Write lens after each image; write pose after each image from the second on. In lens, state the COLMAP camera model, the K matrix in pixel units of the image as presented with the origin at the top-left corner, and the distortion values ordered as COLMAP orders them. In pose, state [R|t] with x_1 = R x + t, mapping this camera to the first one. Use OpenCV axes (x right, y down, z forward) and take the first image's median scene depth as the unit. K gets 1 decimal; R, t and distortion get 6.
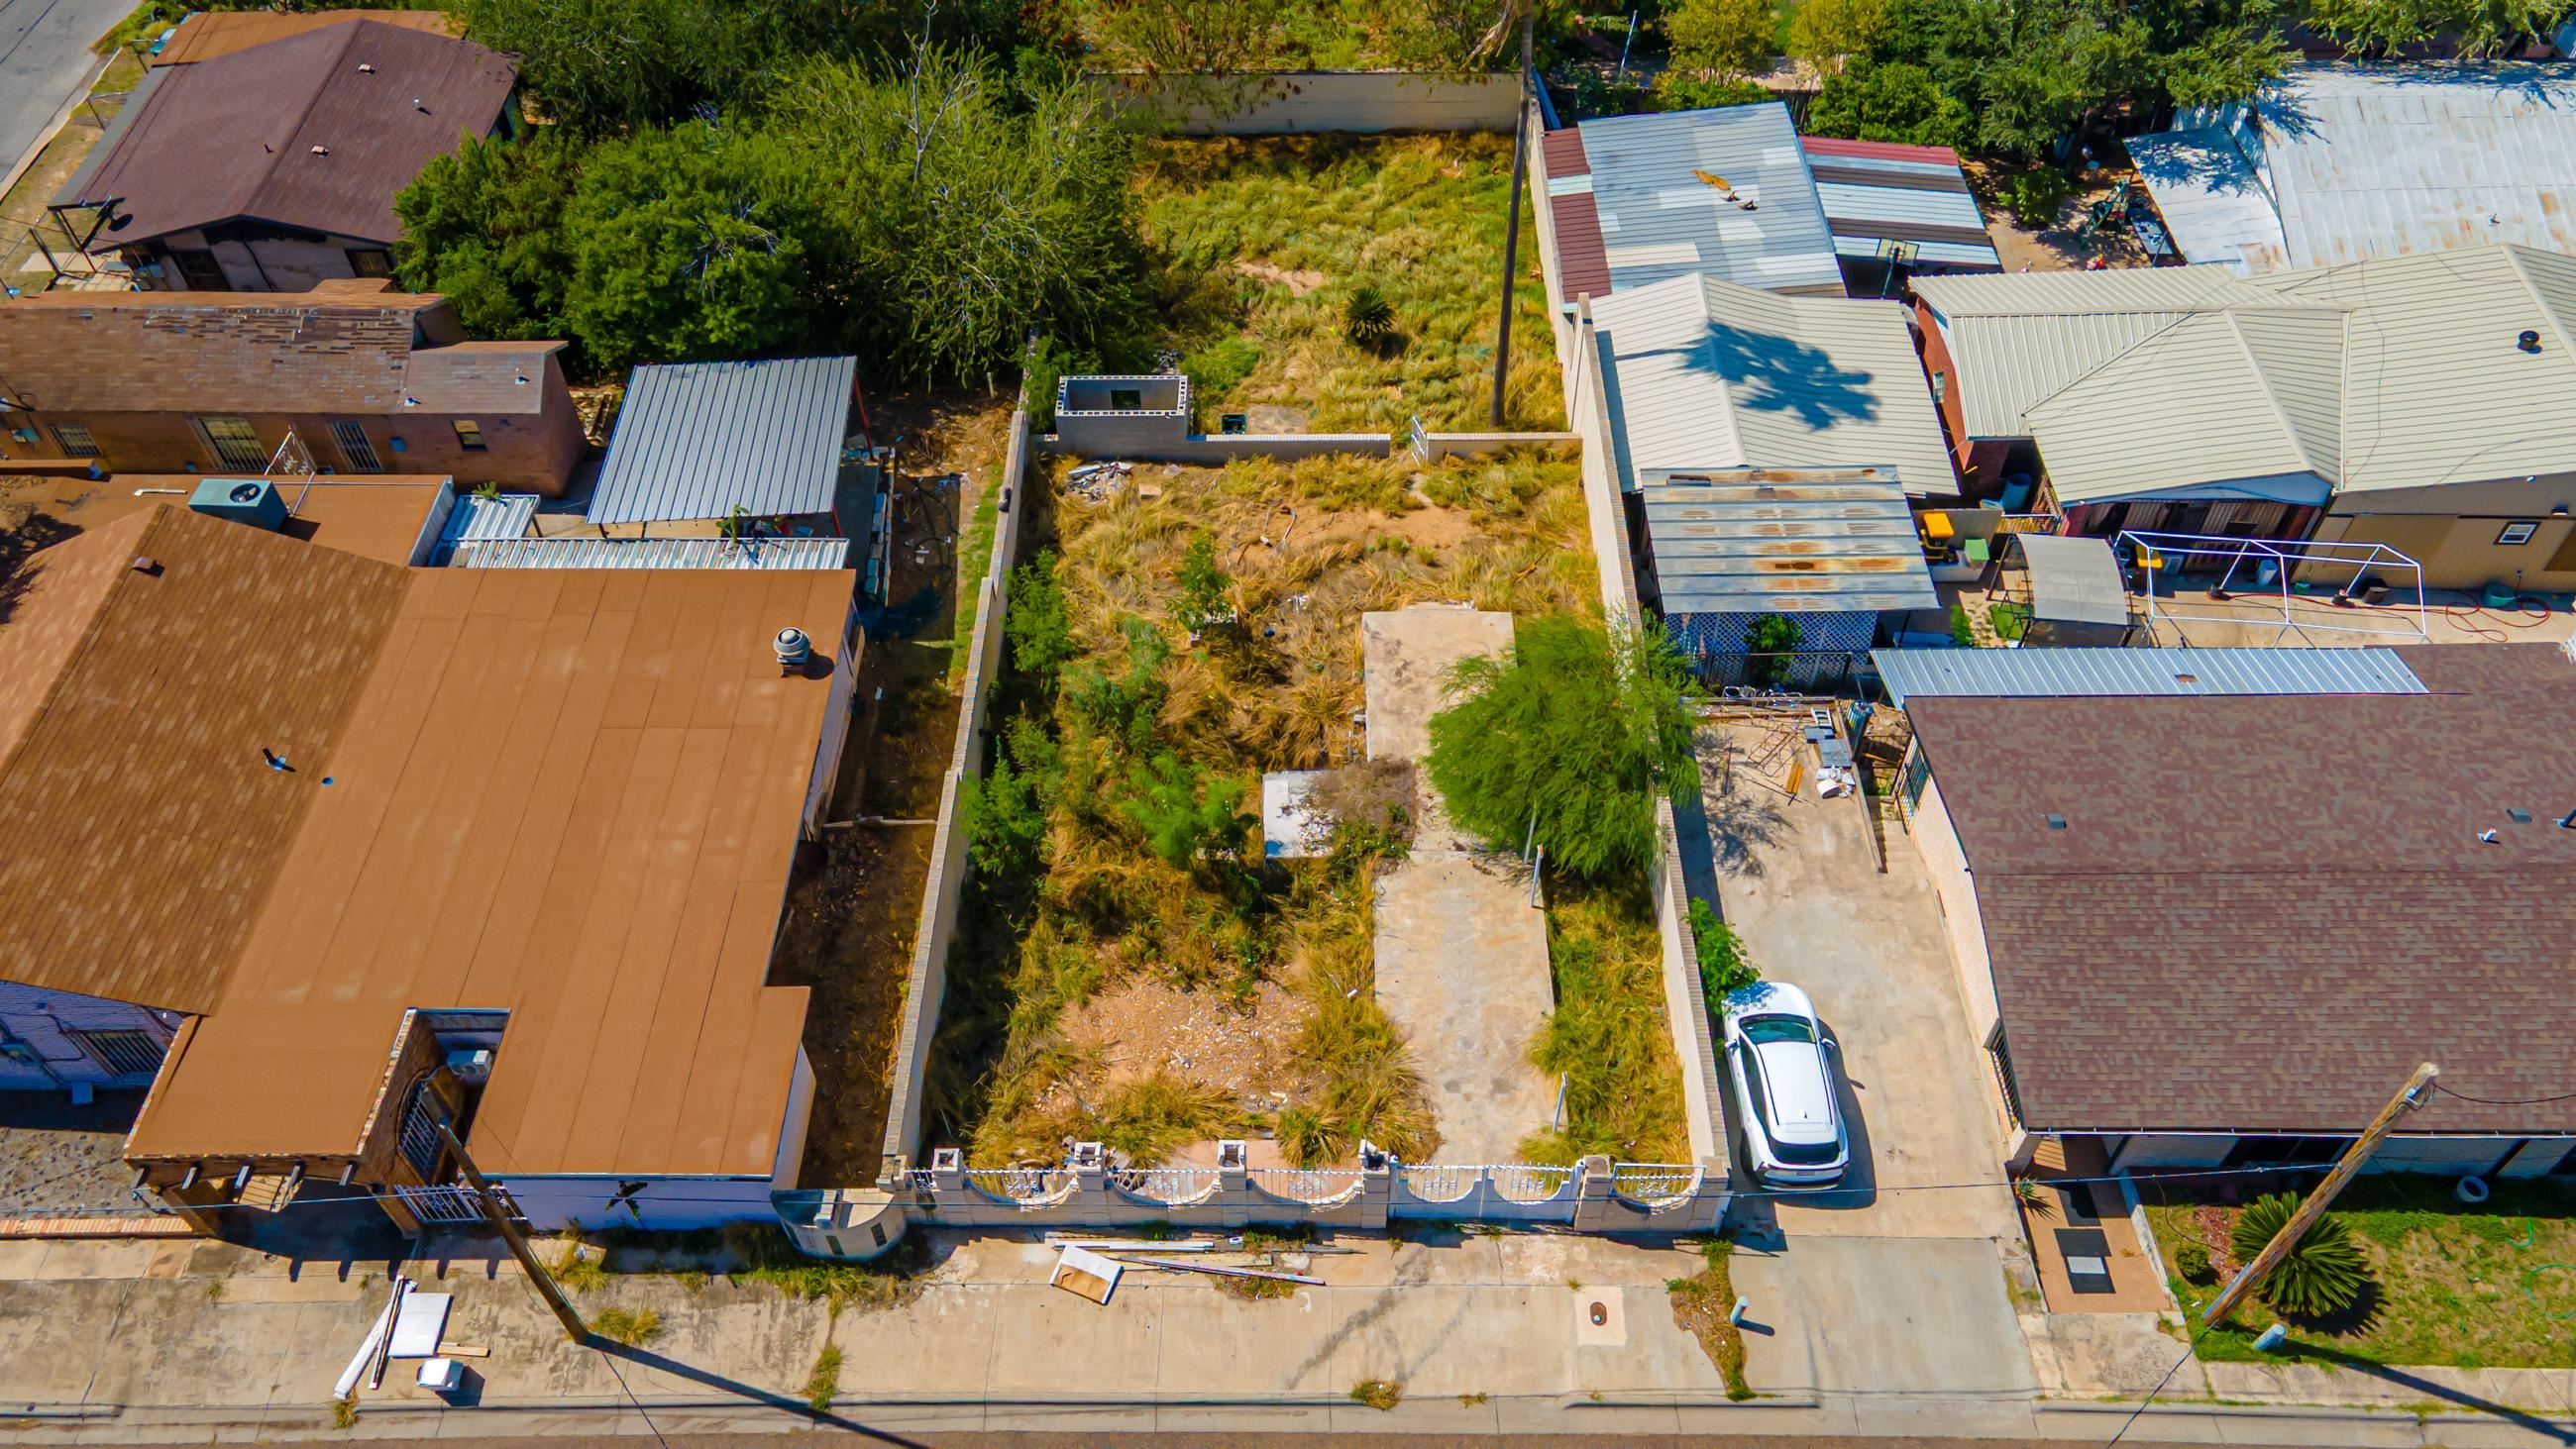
lens RADIAL K [[1876.3, 0, 1289.7], [0, 1876.3, 724.7], [0, 0, 1]] dist [0.046503, 0.013938]
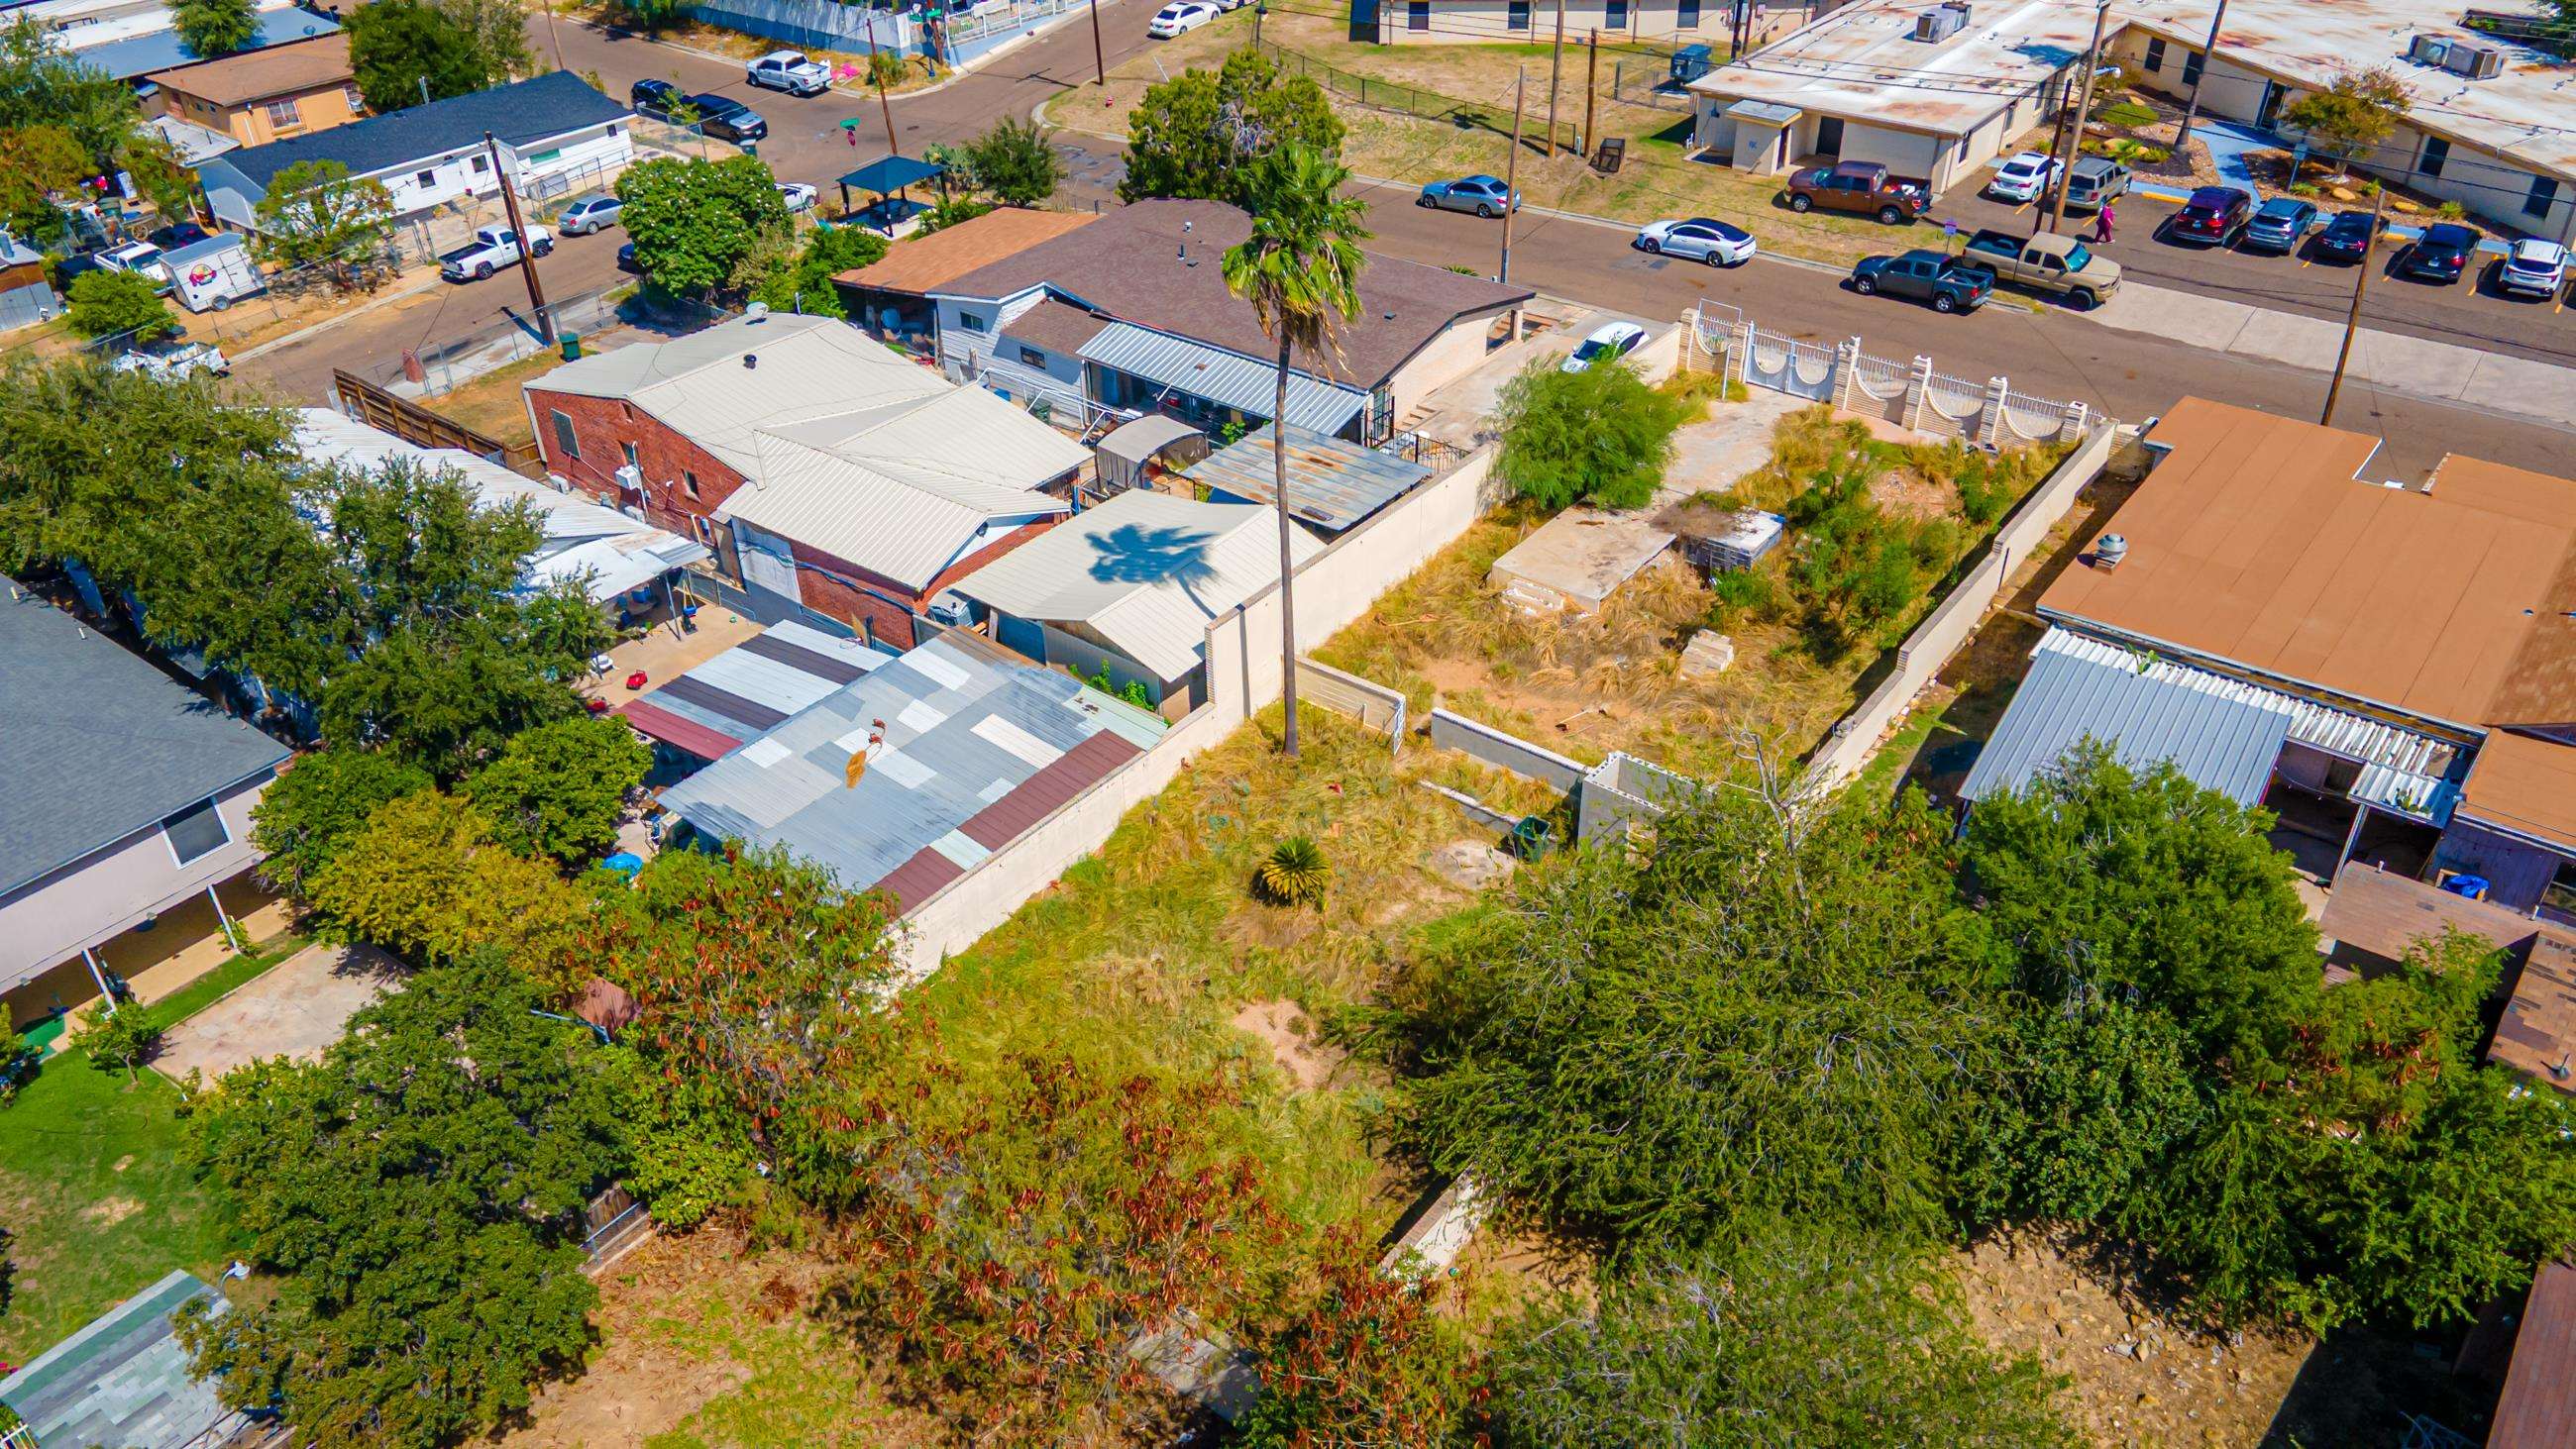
lens RADIAL K [[1877.1, 0, 1286.7], [0, 1877.1, 731.0], [0, 0, 1]] dist [0.034292, 0.021087]
pose [[-0.790710, -0.329511, 0.515946, -0.532896], [0.475158, 0.201074, 0.856618, -1.374224], [-0.386008, 0.922492, -0.002422, 1.367380]]
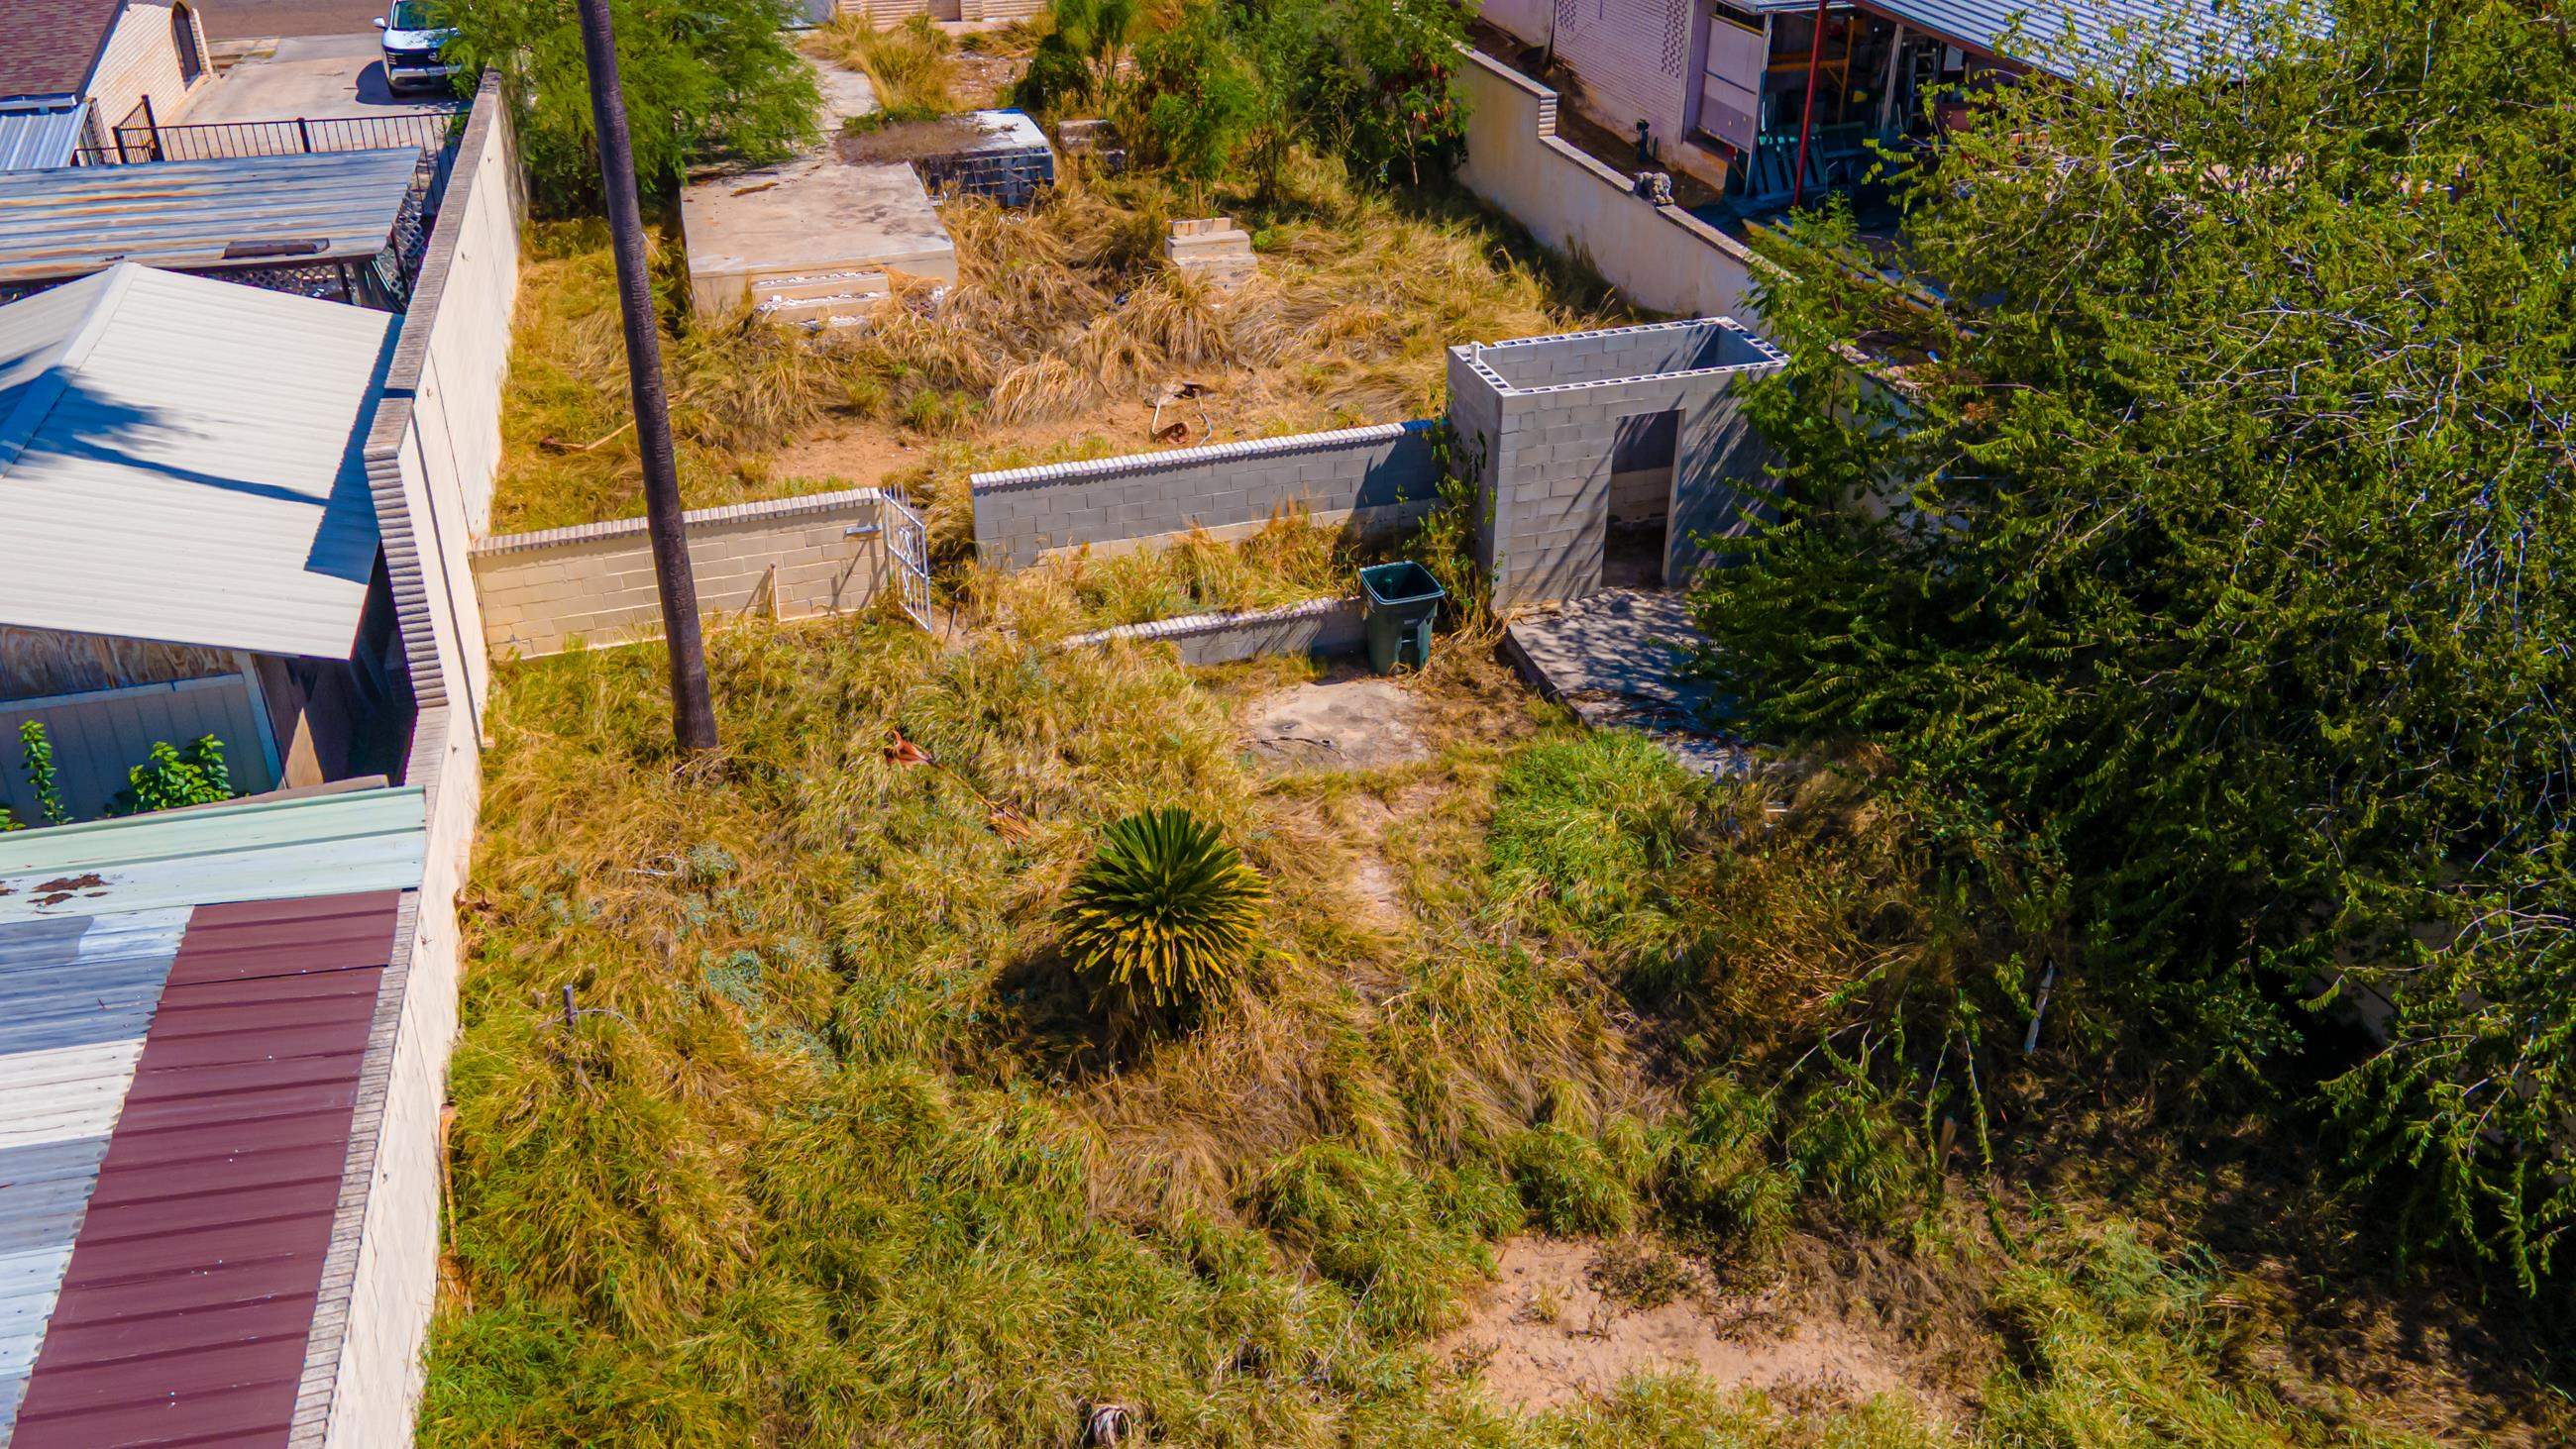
lens RADIAL K [[1945.9, 0, 1204.6], [0, 1945.9, 536.2], [0, 0, 1]] dist [0.040657, -0.005484]
pose [[-0.965077, 0.130033, -0.227416, 0.132753], [-0.184029, 0.281313, 0.941805, -0.720550], [0.186441, 0.950765, -0.247559, 1.471923]]
